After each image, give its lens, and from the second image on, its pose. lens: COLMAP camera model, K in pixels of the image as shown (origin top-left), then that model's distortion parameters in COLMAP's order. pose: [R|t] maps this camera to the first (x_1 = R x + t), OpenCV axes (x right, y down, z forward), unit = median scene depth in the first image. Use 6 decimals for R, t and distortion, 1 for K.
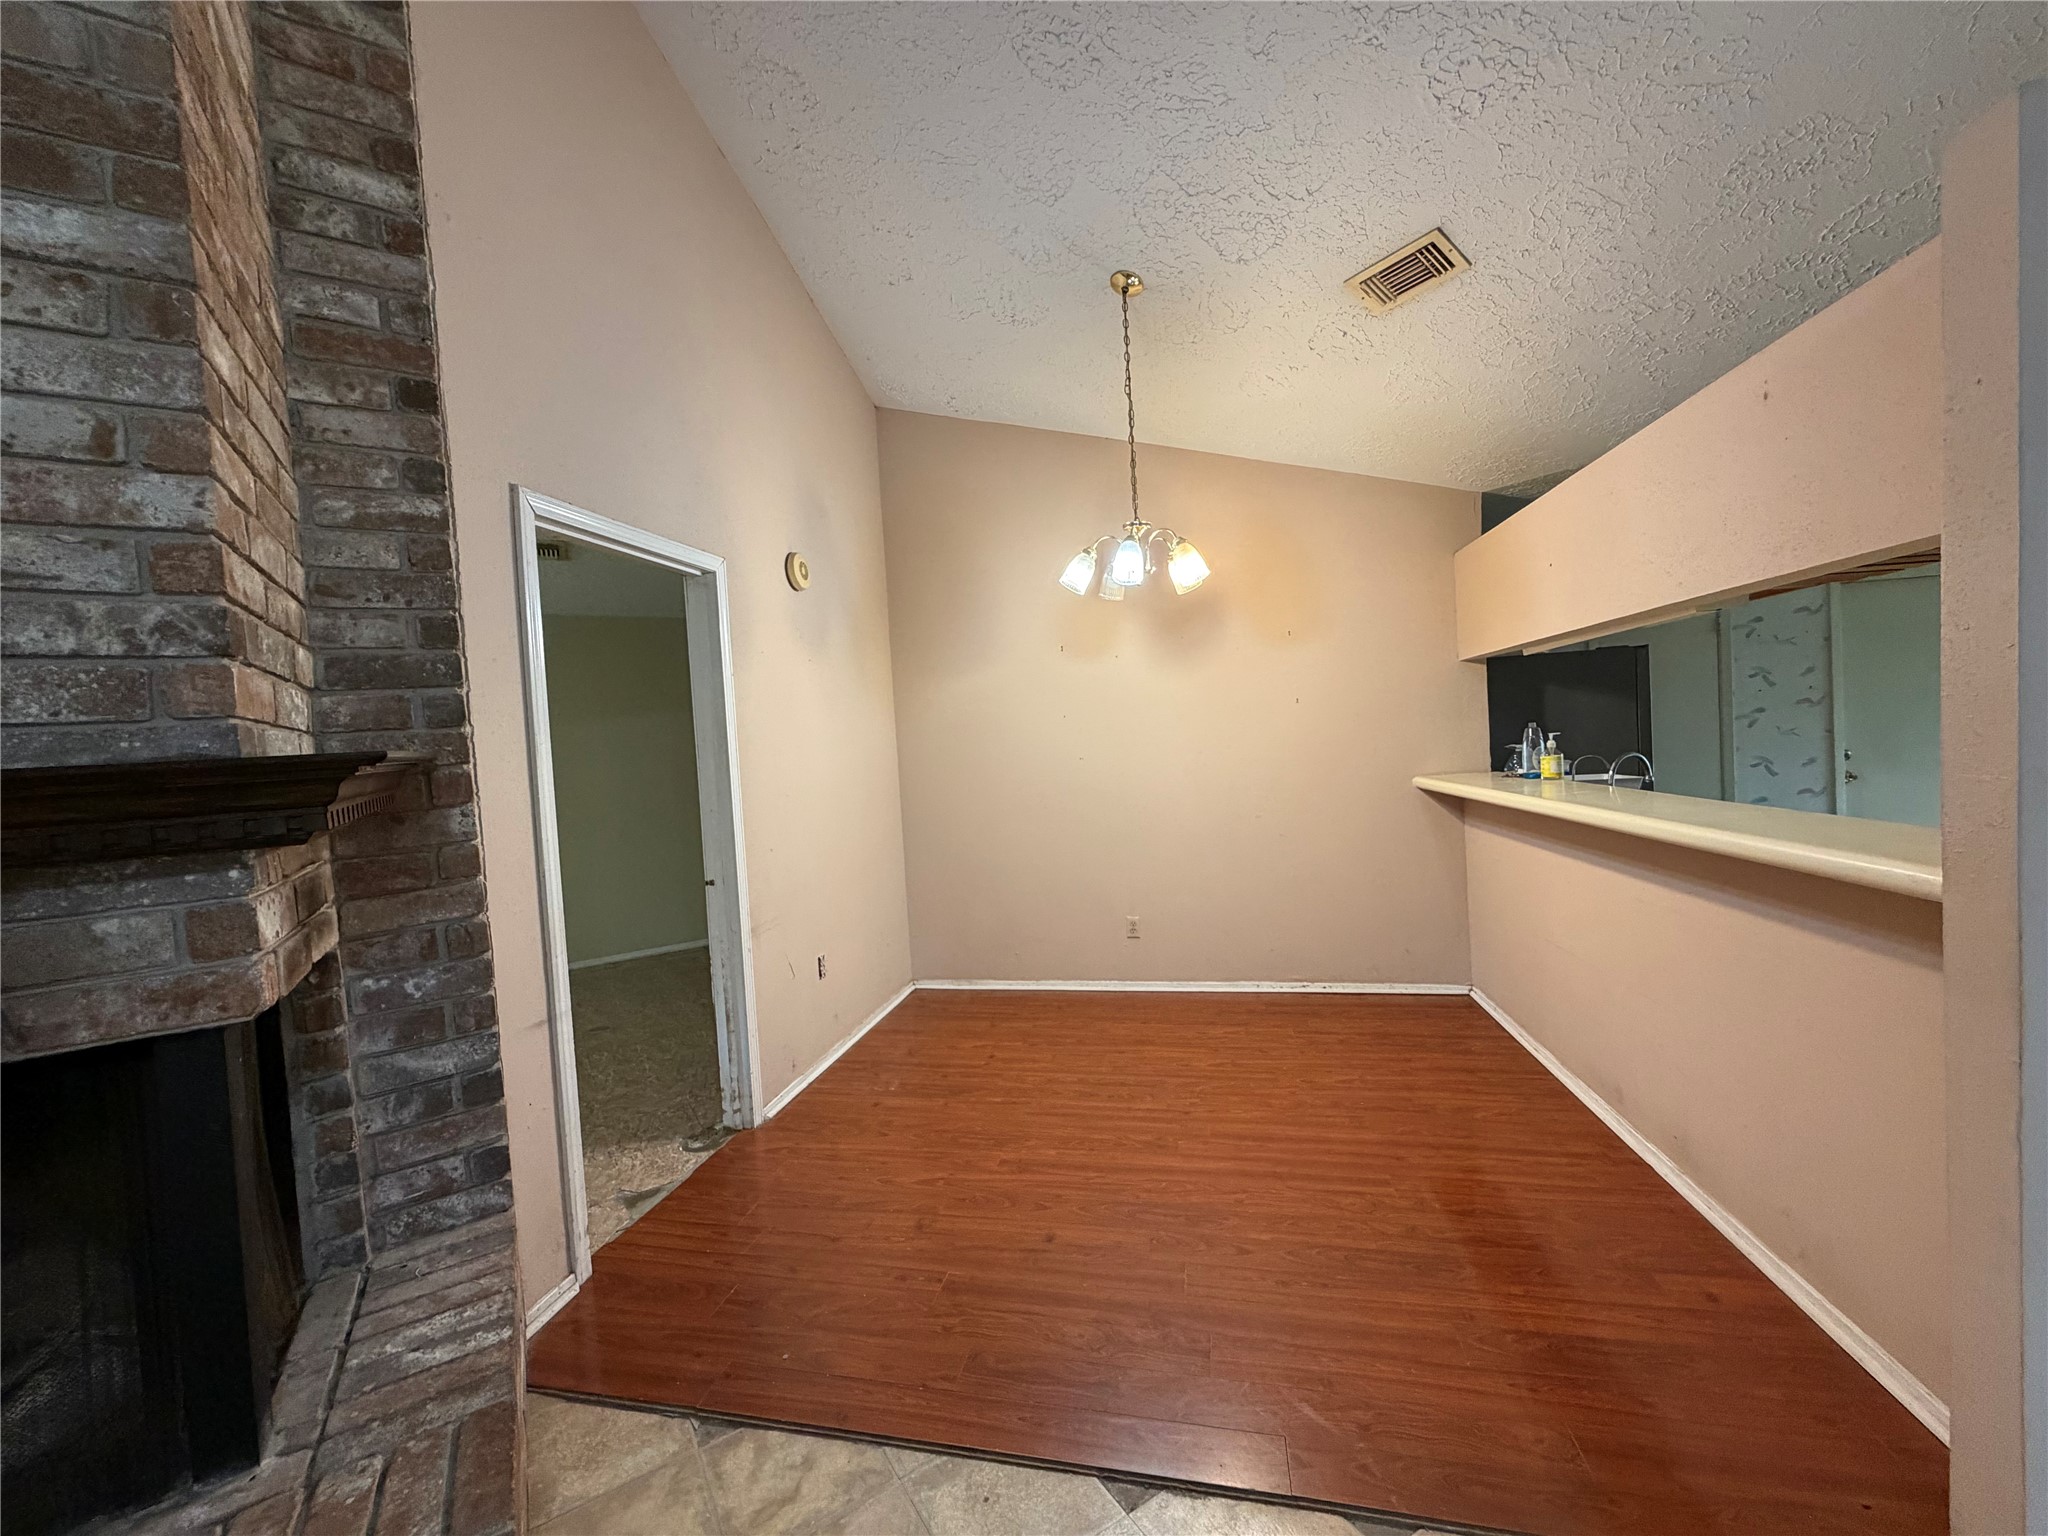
lens RADIAL K [[814.9, 0, 1026.9], [0, 814.9, 770.3], [0, 0, 1]] dist [0.001050, -0.001280]
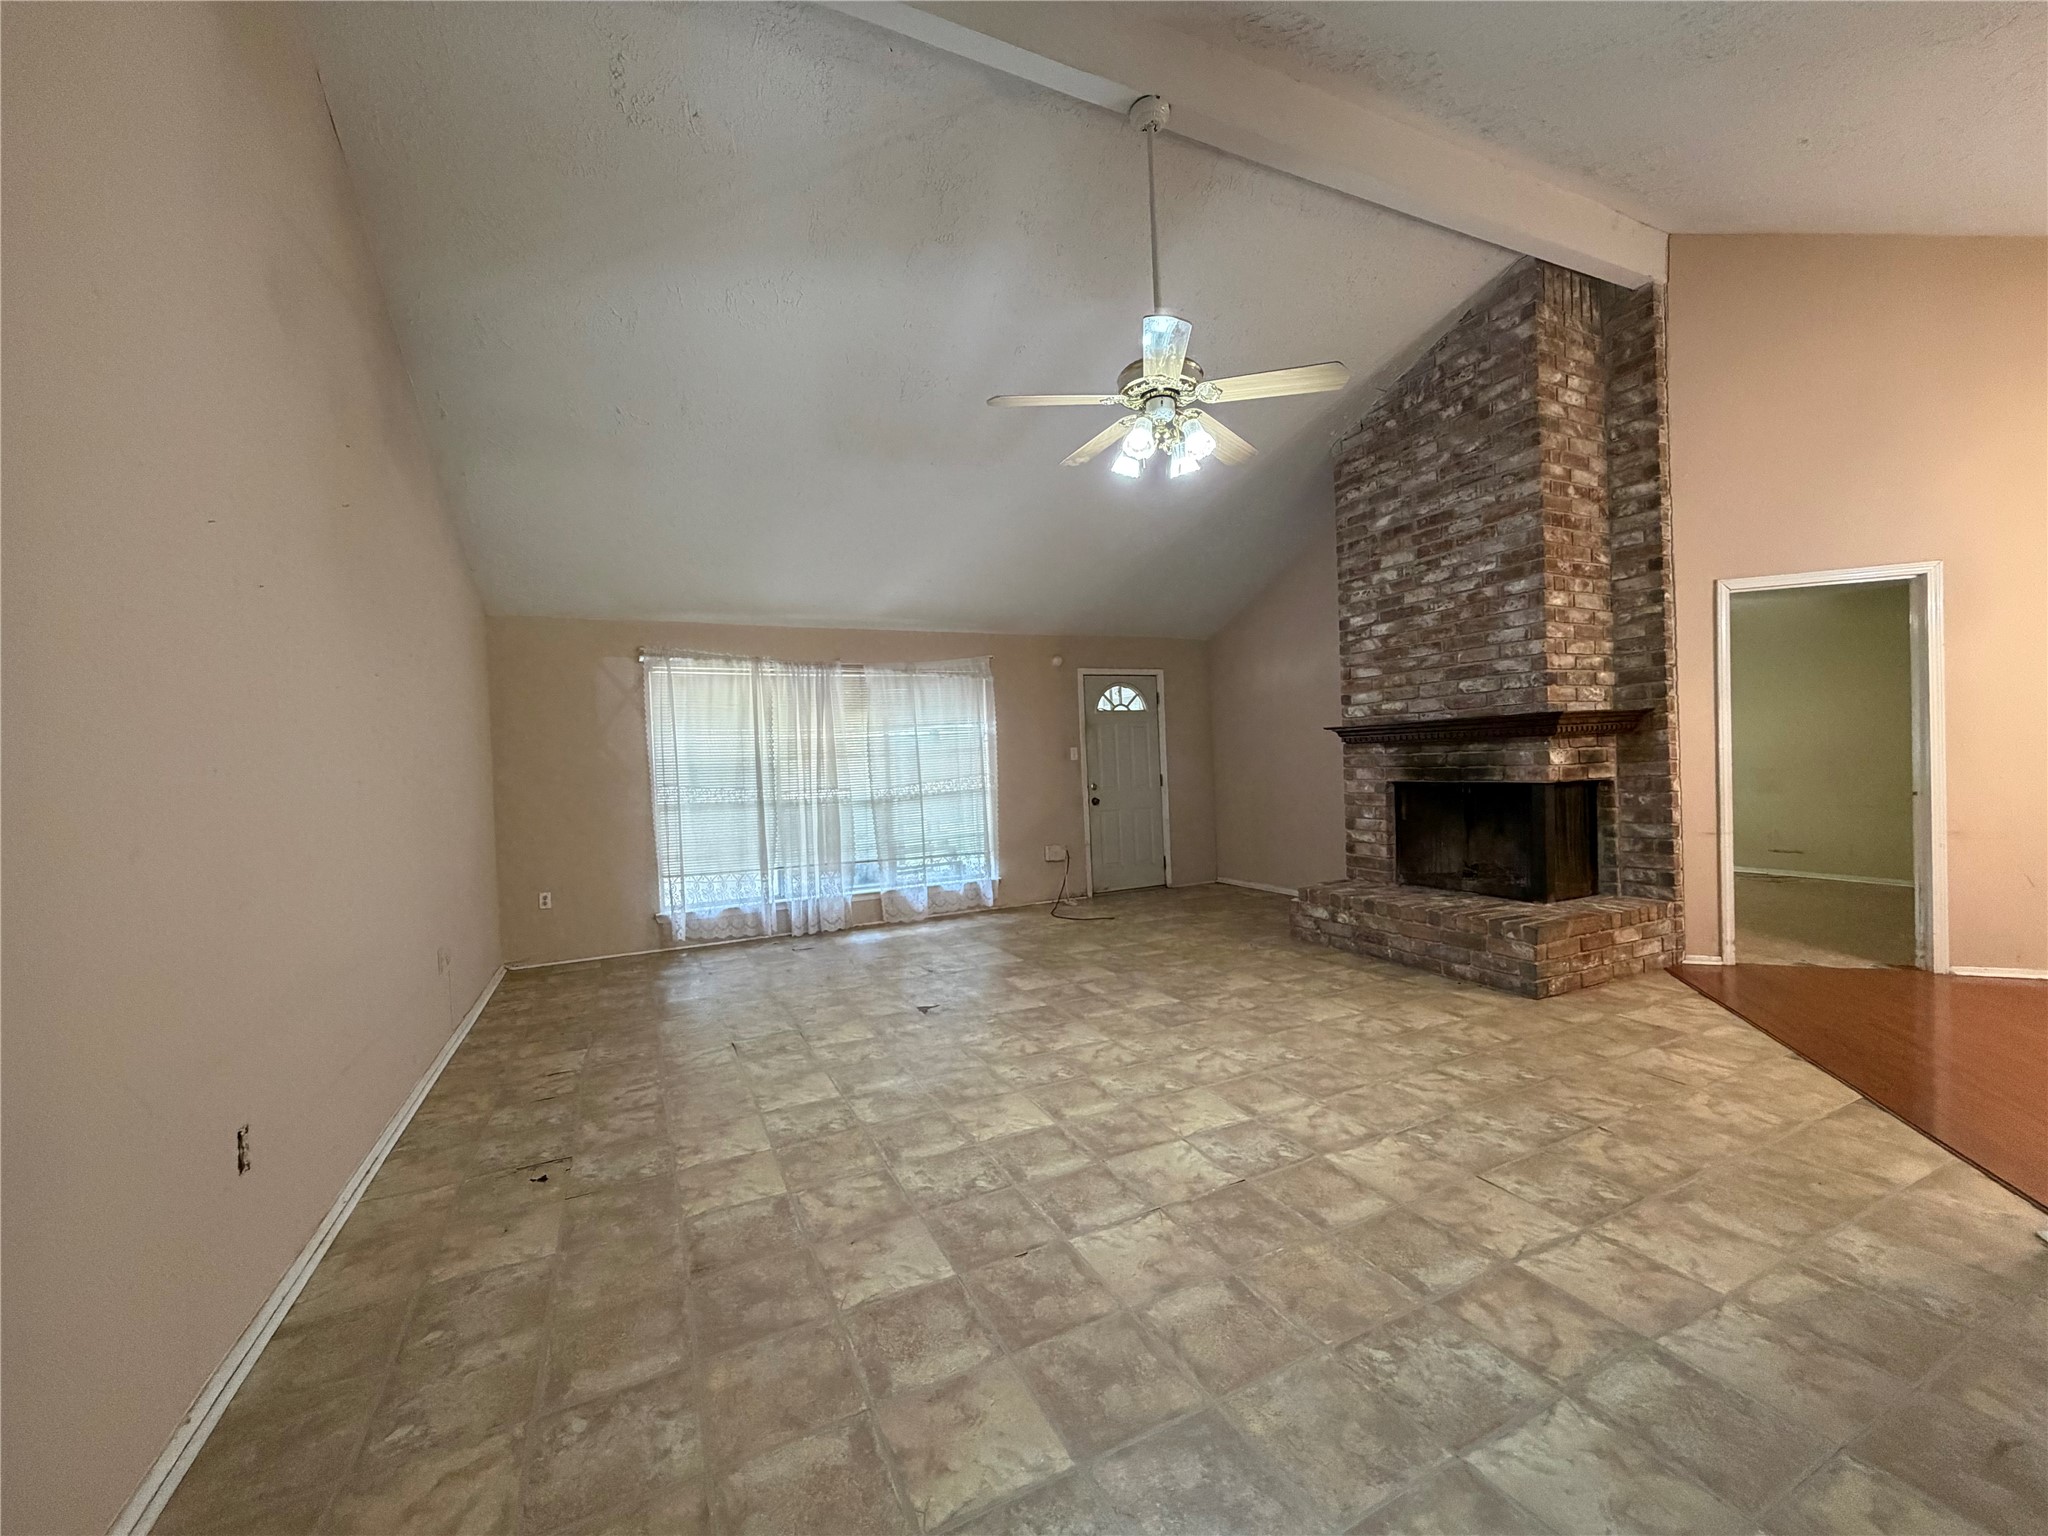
lens RADIAL K [[814.9, 0, 1010.2], [0, 814.9, 766.8], [0, 0, 1]] dist [0.001050, -0.001280]
pose [[-0.124276, 0.071619, -0.989660, 1.997389], [0.005213, 0.997425, 0.071526, -0.030215], [0.992234, 0.003730, -0.124329, -0.643382]]
